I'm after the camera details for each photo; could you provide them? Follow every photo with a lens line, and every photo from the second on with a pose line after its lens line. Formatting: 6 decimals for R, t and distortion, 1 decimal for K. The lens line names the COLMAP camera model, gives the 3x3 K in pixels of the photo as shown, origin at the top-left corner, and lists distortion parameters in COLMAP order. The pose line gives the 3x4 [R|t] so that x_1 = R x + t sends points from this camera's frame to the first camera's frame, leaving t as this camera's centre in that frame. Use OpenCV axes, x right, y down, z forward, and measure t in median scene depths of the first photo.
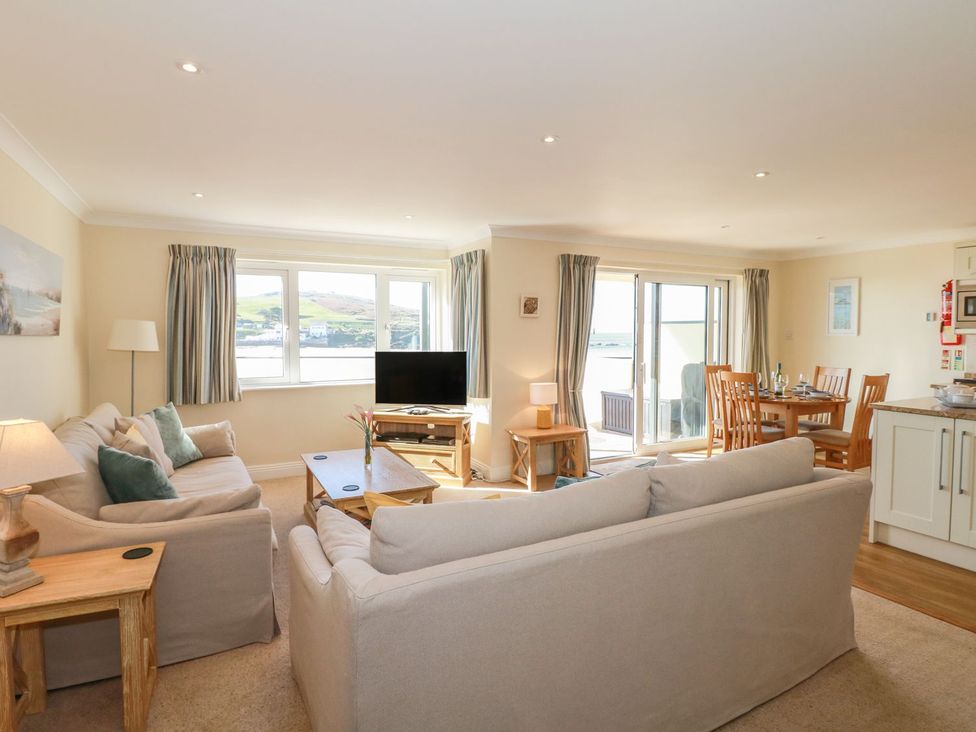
lens RADIAL K [[538.3, 0, 490.0], [0, 538.3, 366.3], [0, 0, 1]] dist [-0.012109, -0.001350]
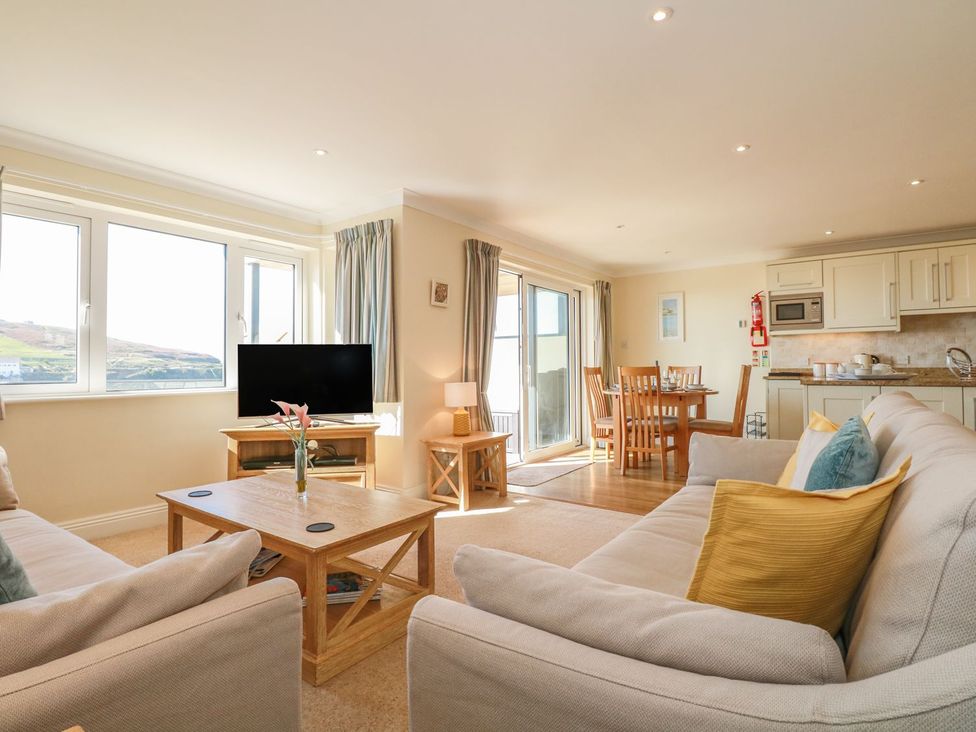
lens RADIAL K [[509.1, 0, 488.6], [0, 509.1, 361.6], [0, 0, 1]] dist [-0.002798, -0.009702]
pose [[0.895983, -0.002601, 0.444081, -0.214154], [0.037600, 0.996836, -0.070024, 0.055039], [-0.442494, 0.079438, 0.893246, 0.245667]]
